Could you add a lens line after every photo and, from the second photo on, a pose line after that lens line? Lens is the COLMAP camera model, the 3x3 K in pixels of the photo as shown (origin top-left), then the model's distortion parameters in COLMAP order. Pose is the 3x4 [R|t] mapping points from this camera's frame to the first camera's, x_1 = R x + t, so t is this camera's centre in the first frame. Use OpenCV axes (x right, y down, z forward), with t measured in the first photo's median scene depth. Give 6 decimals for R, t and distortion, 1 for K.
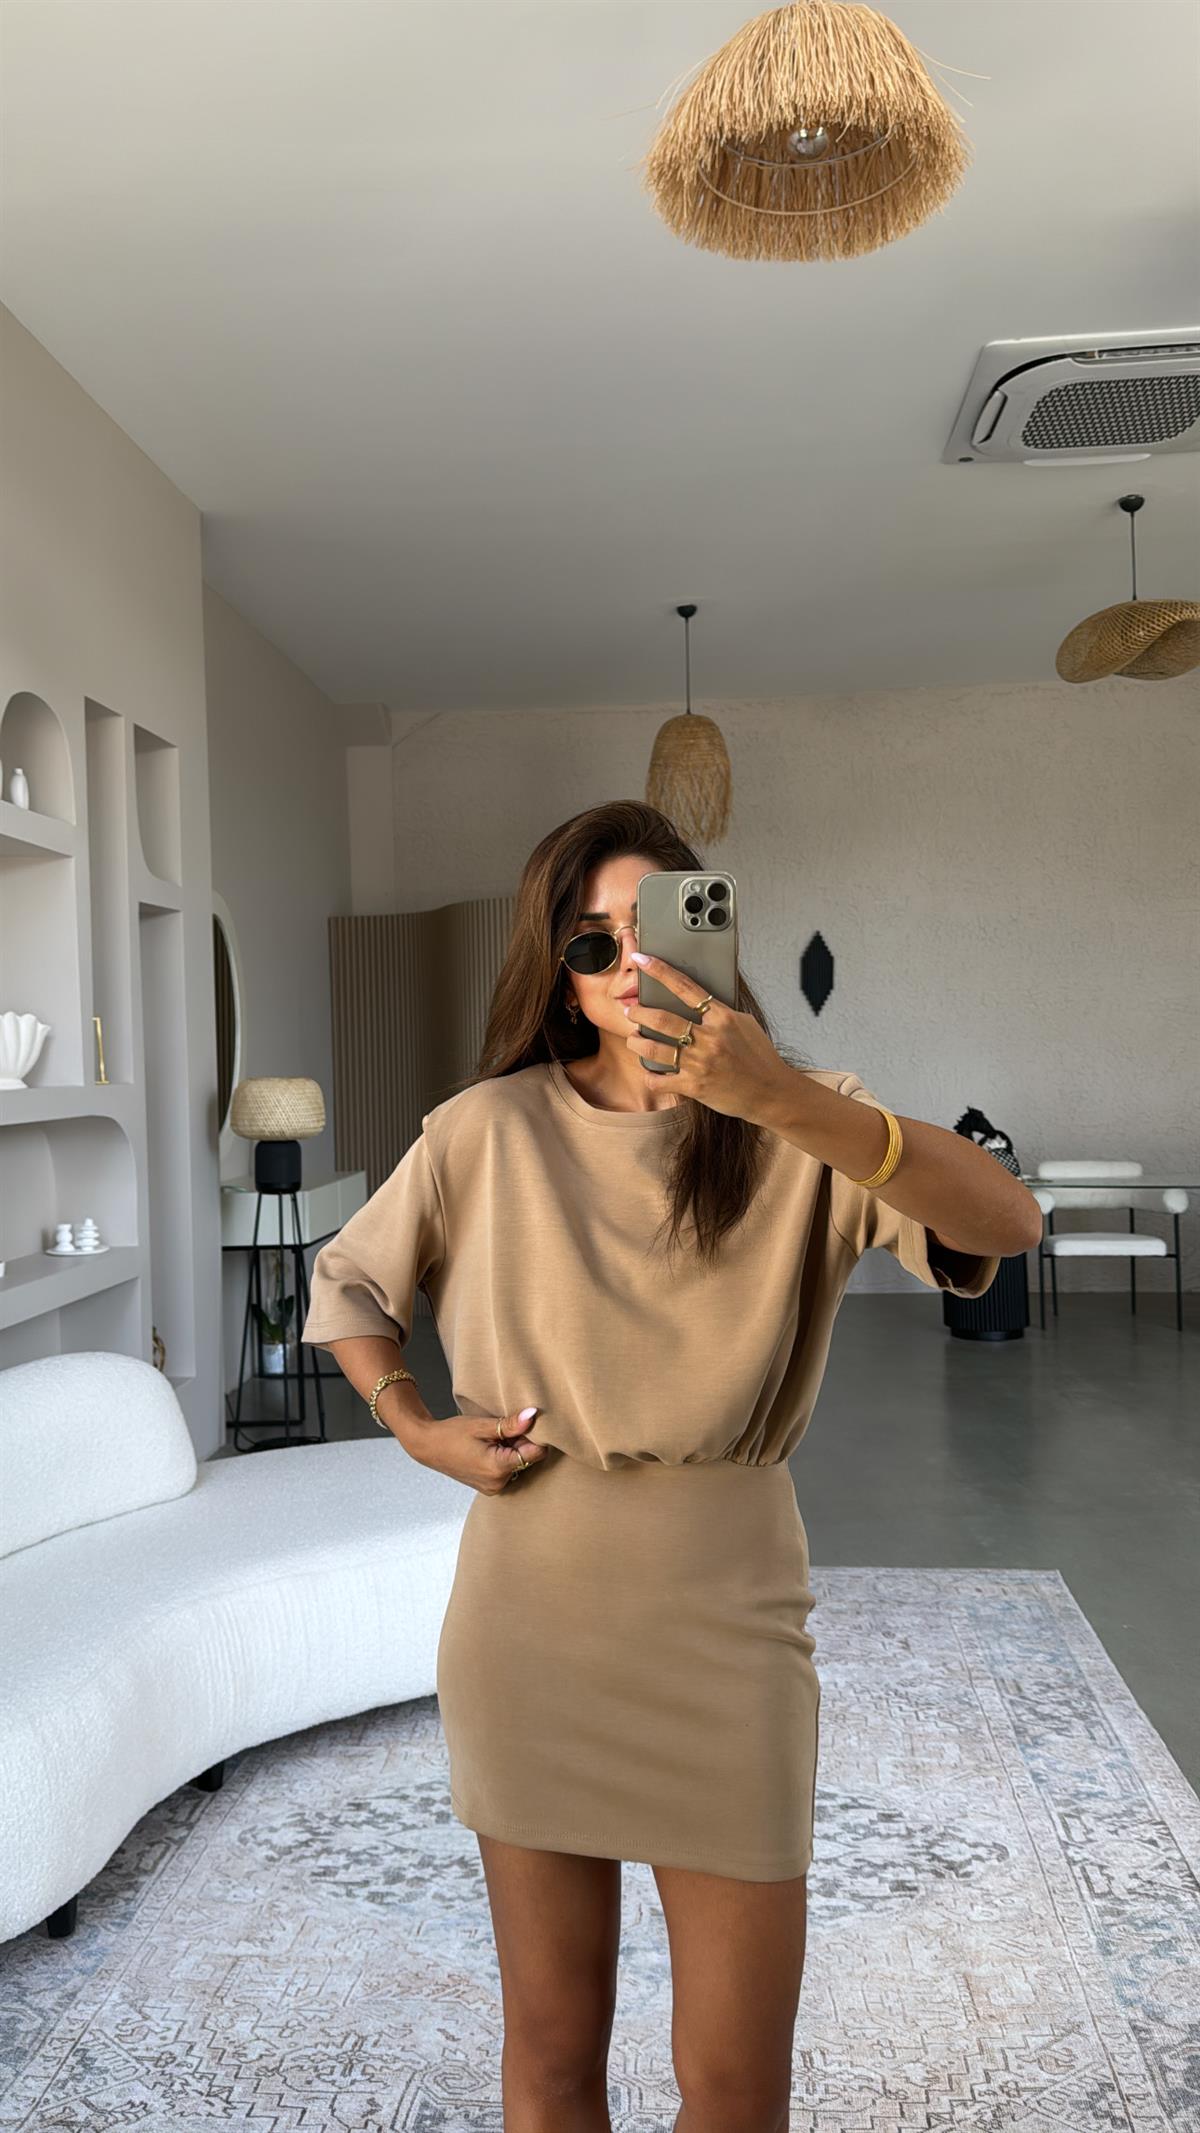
lens RADIAL K [[1562.1, 0, 621.8], [0, 1562.1, 1060.3], [0, 0, 1]] dist [0.008900, -0.009828]
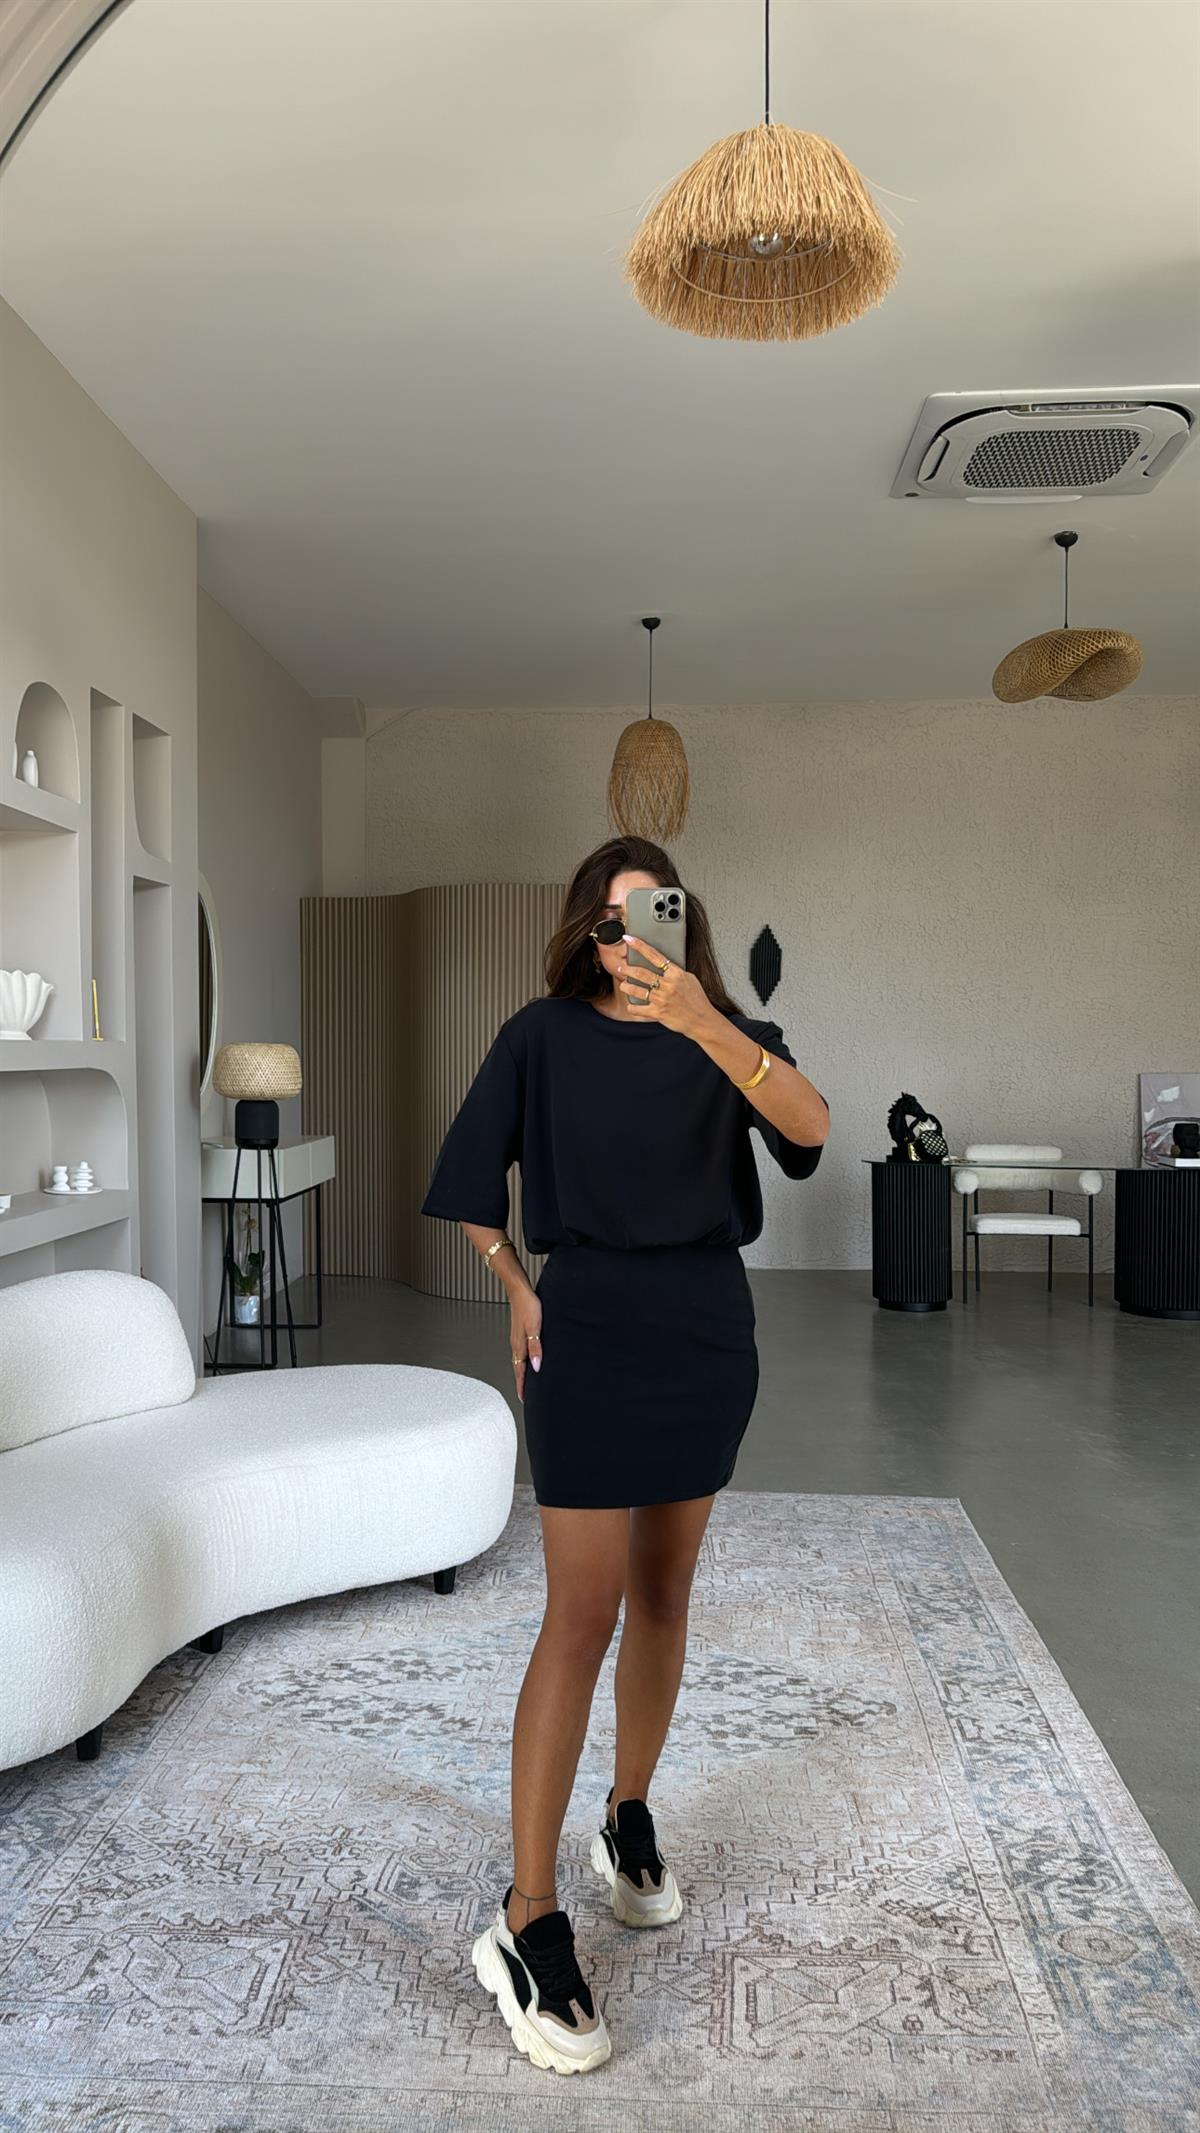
lens RADIAL K [[1562.1, 0, 602.2], [0, 1562.1, 1048.5], [0, 0, 1]] dist [0.008900, -0.009828]
pose [[0.999395, 0.029034, 0.019139, -0.009622], [-0.029002, 0.999577, -0.001988, 0.017825], [-0.019188, 0.001432, 0.999815, -0.154494]]
